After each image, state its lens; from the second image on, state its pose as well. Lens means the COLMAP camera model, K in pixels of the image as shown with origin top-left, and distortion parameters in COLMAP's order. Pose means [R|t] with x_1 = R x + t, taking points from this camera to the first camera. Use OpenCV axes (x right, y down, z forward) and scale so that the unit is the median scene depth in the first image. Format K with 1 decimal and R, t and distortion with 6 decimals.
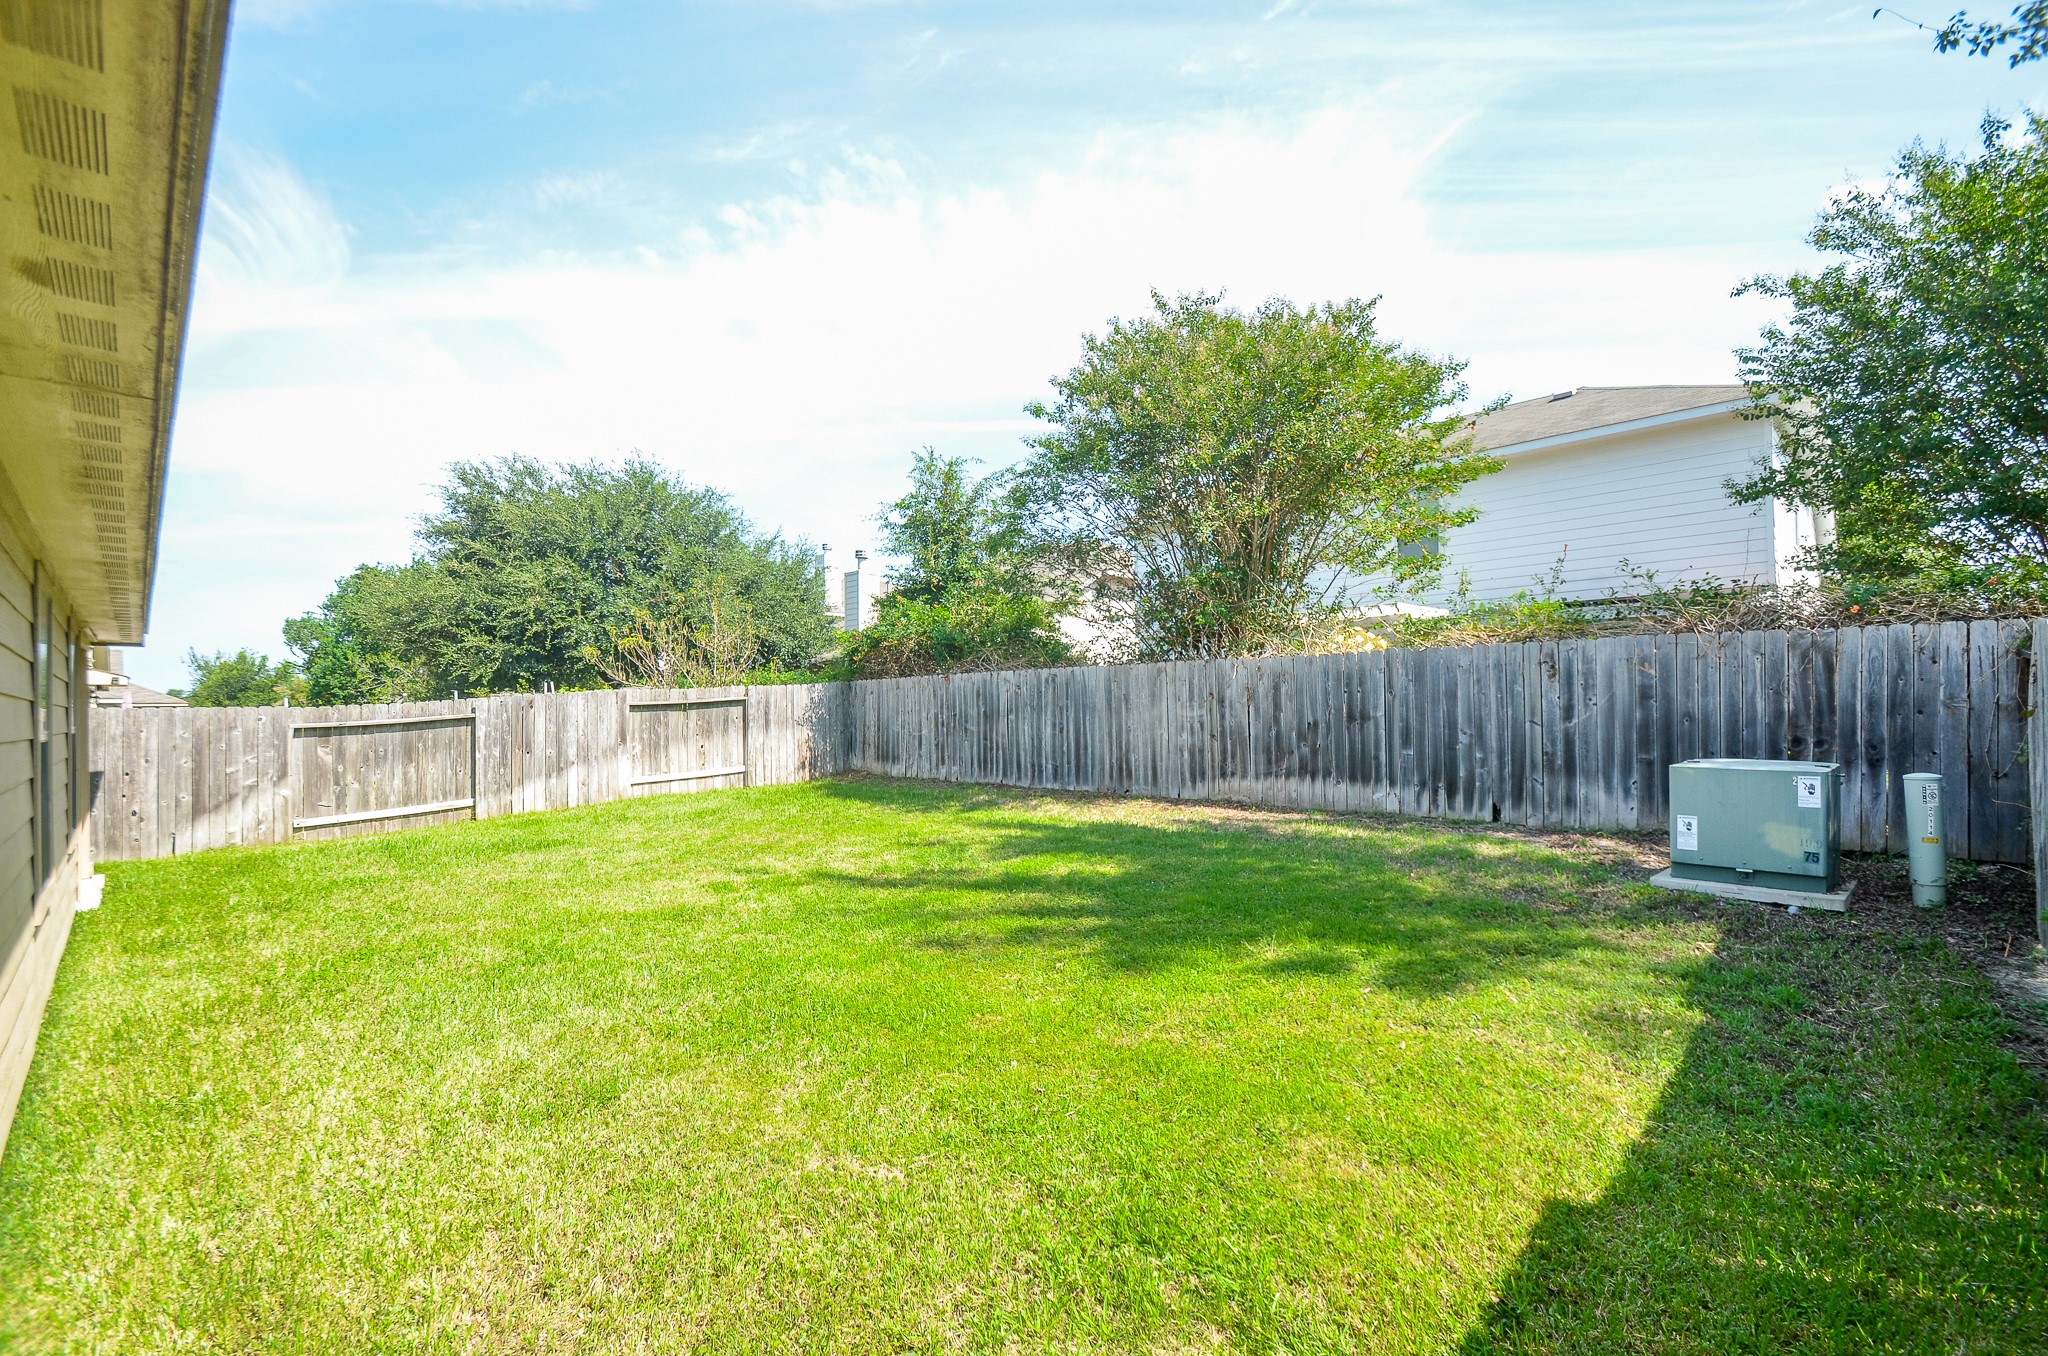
lens RADIAL K [[898.5, 0, 1017.5], [0, 898.5, 707.1], [0, 0, 1]] dist [0.014671, -0.018579]
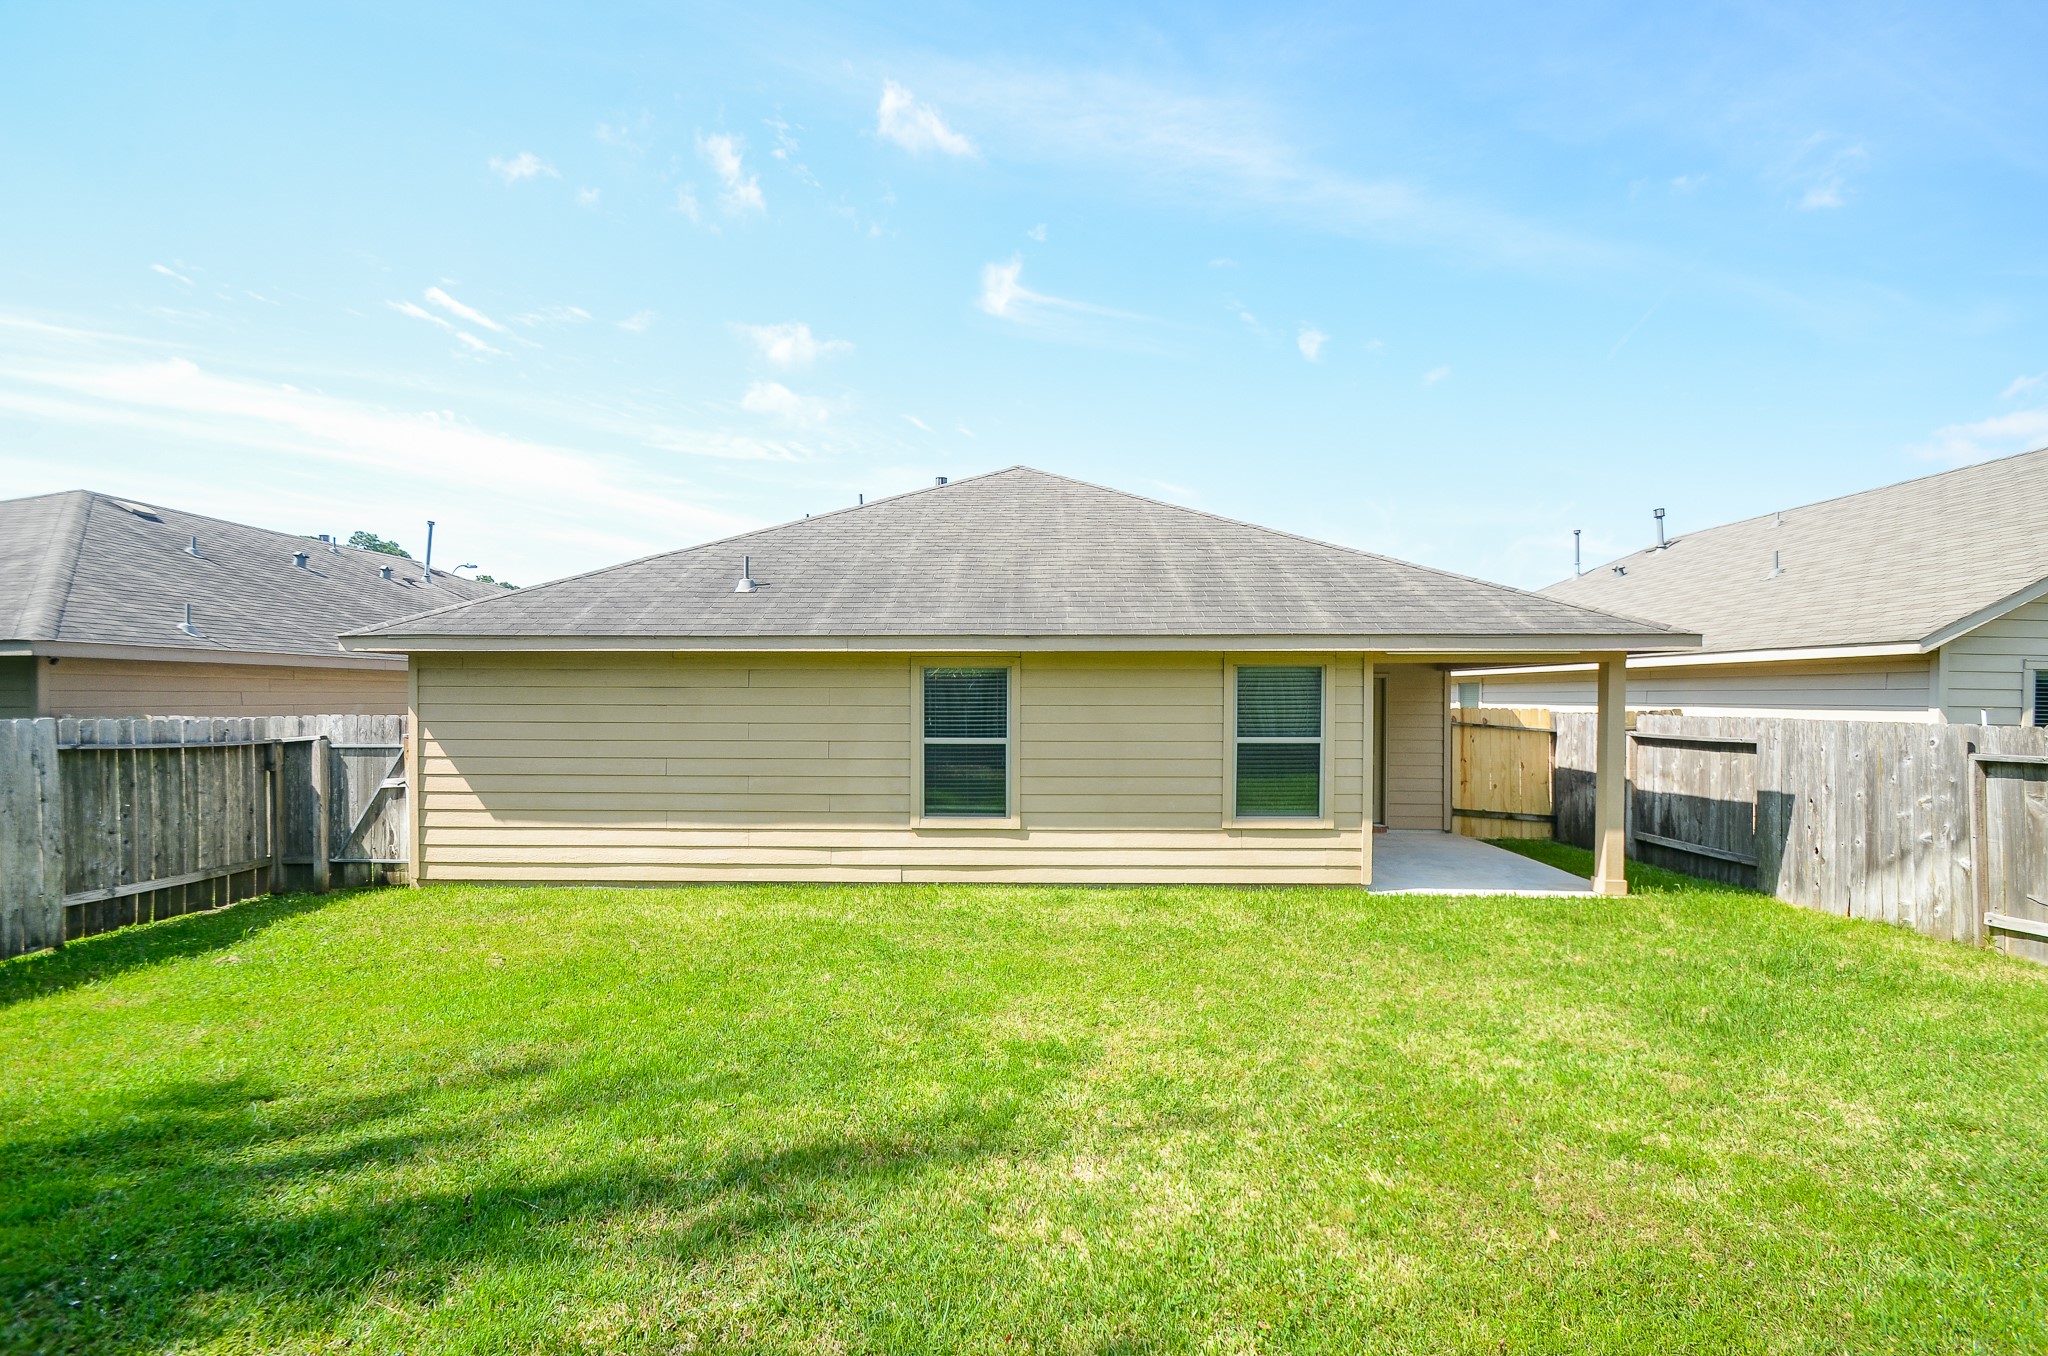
lens RADIAL K [[888.3, 0, 1025.3], [0, 888.3, 693.2], [0, 0, 1]] dist [0.015554, -0.015229]
pose [[-0.723133, 0.011386, -0.690615, 0.068931], [0.011961, 0.999921, 0.003962, -0.031406], [0.690605, -0.005395, -0.723212, 0.989621]]
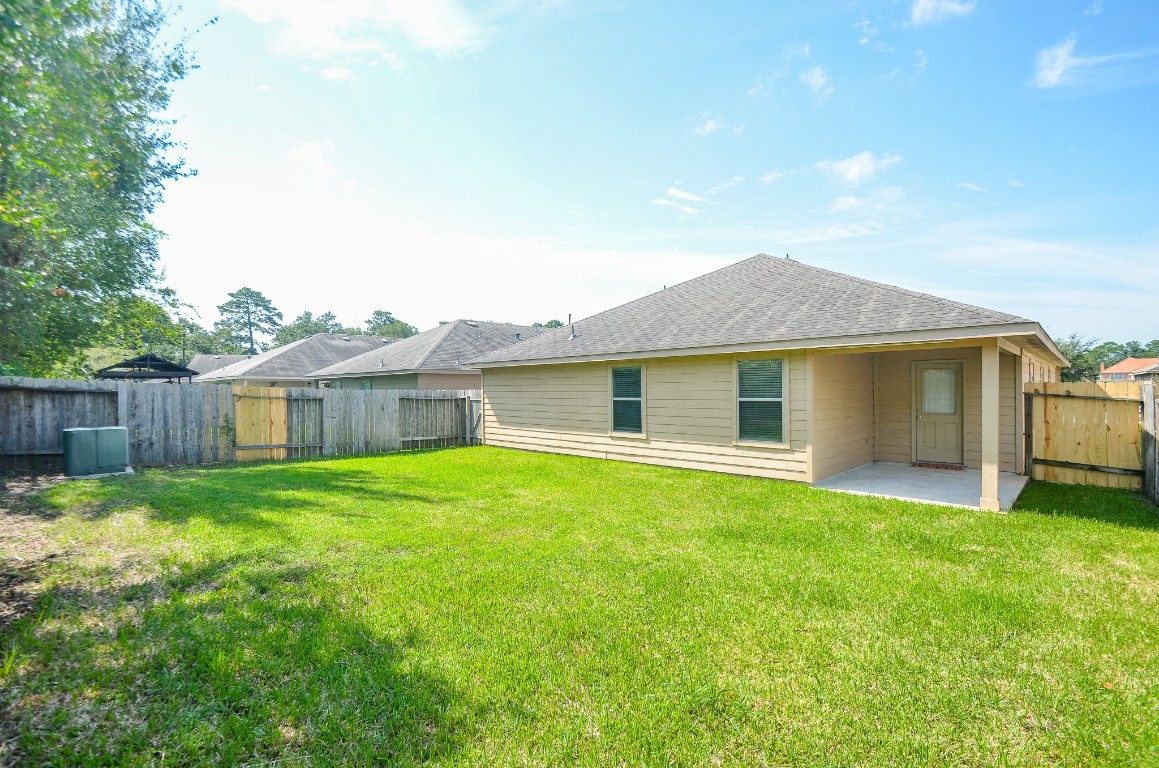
lens RADIAL K [[508.5, 0, 575.8], [0, 508.5, 400.4], [0, 0, 1]] dist [0.014671, -0.018579]
pose [[-0.999731, 0.022319, -0.006254, -0.316677], [0.022206, 0.999597, 0.017656, -0.004705], [0.006645, 0.017513, -0.999825, 1.395490]]
